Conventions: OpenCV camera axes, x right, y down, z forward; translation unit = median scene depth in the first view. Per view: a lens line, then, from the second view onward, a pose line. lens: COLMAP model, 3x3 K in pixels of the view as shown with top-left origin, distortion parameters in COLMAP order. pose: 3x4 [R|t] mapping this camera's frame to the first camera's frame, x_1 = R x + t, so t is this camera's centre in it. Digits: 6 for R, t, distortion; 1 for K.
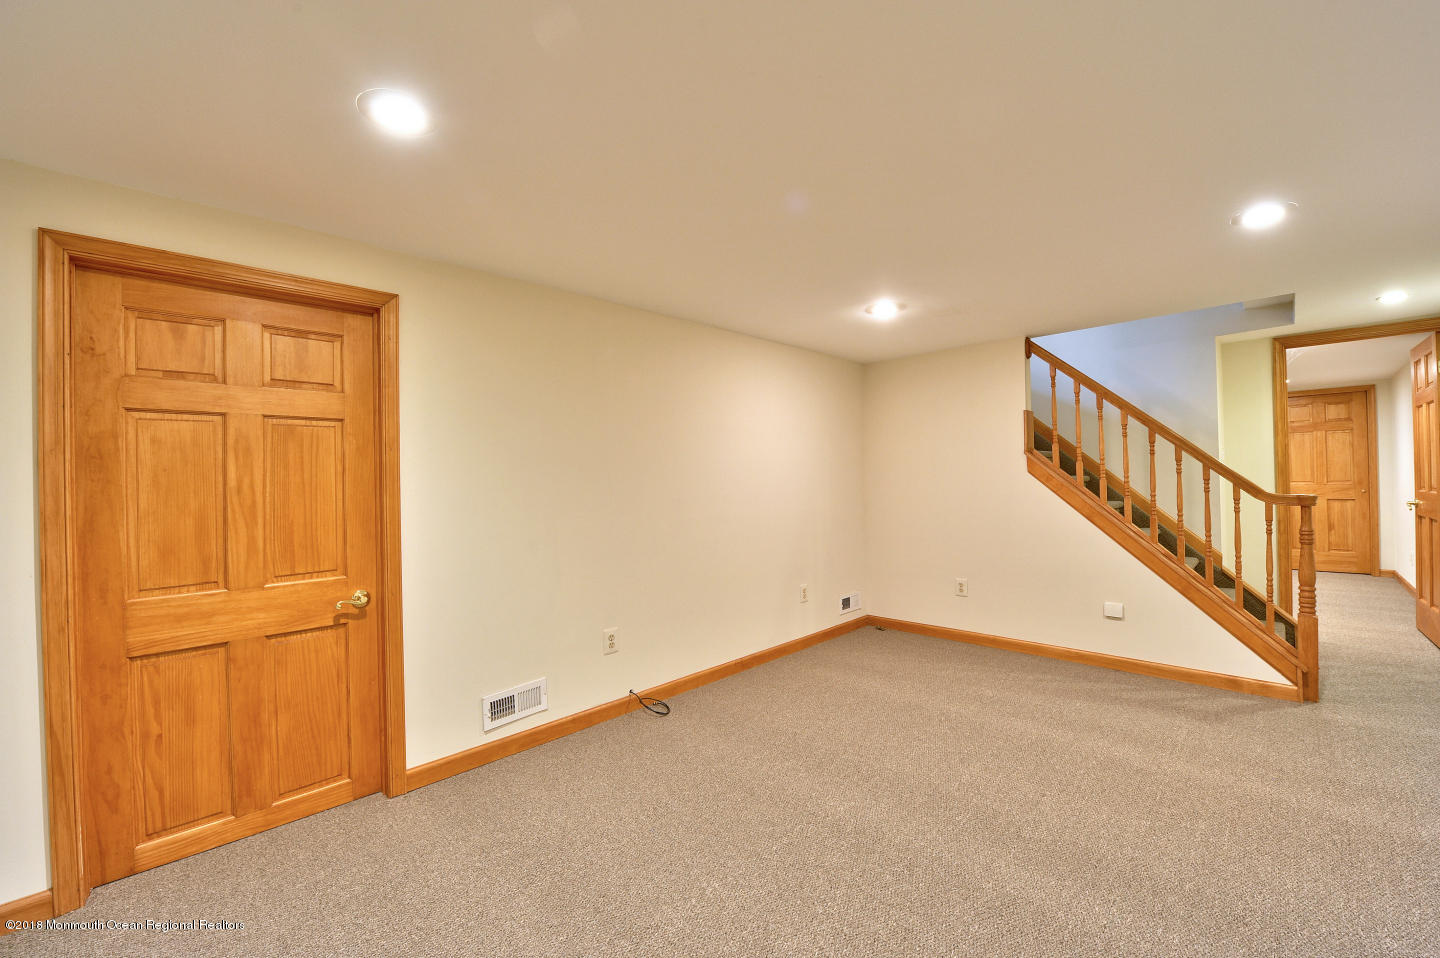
lens RADIAL K [[567.1, 0, 715.2], [0, 567.1, 483.9], [0, 0, 1]] dist [-0.004110, -0.000161]
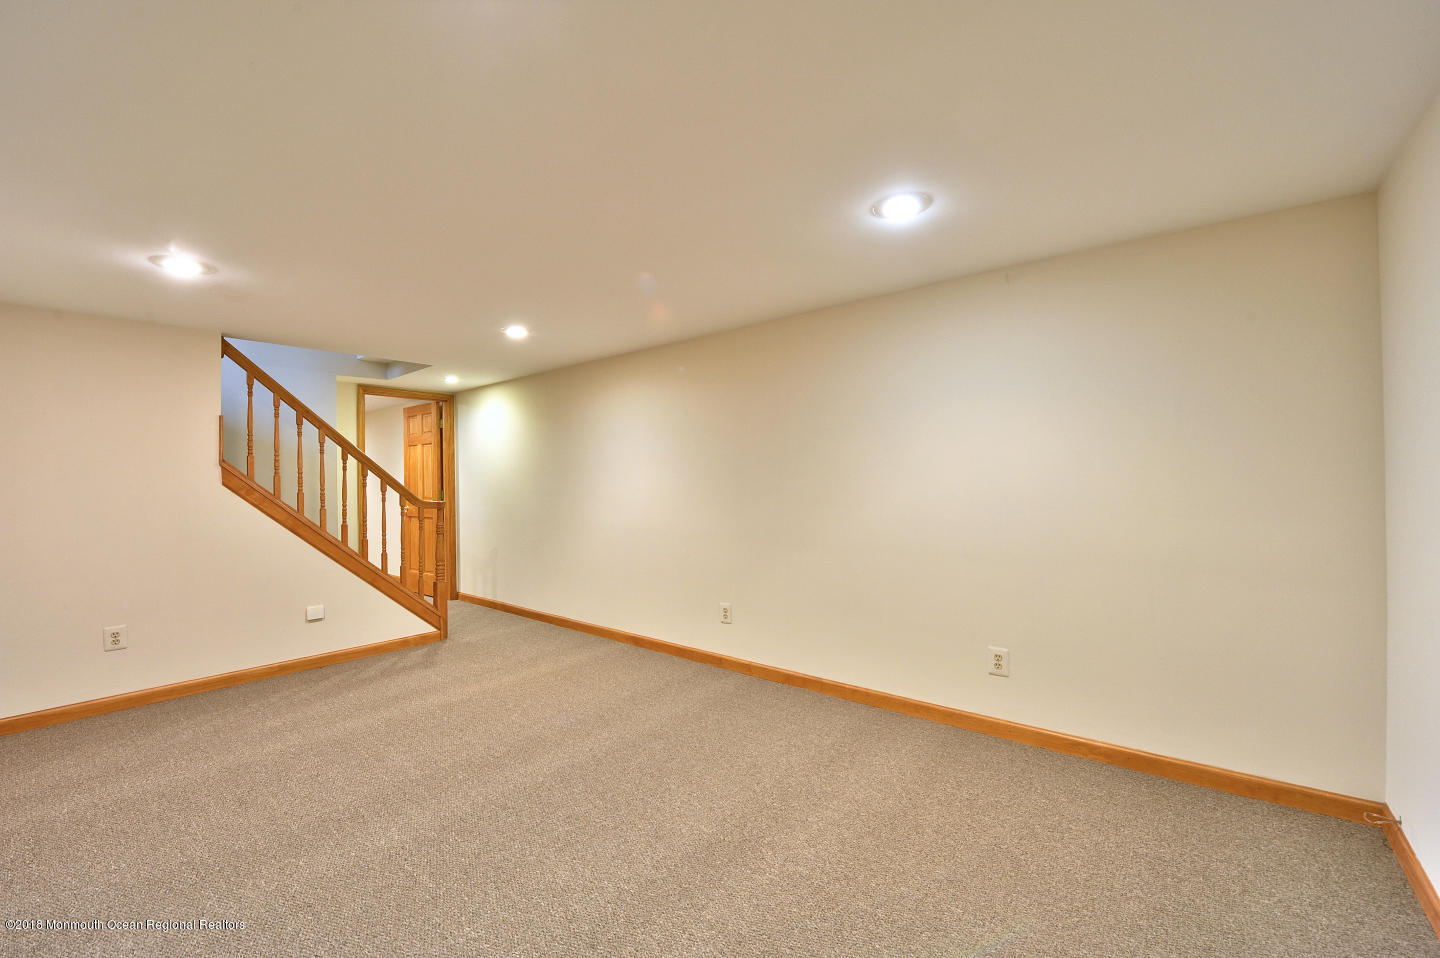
lens RADIAL K [[567.1, 0, 722.7], [0, 567.1, 475.8], [0, 0, 1]] dist [-0.004110, -0.000161]
pose [[-0.054870, 0.024855, 0.998184, -0.489912], [0.022962, 0.999457, -0.023624, 0.004952], [-0.998229, 0.021624, -0.055411, 0.317471]]
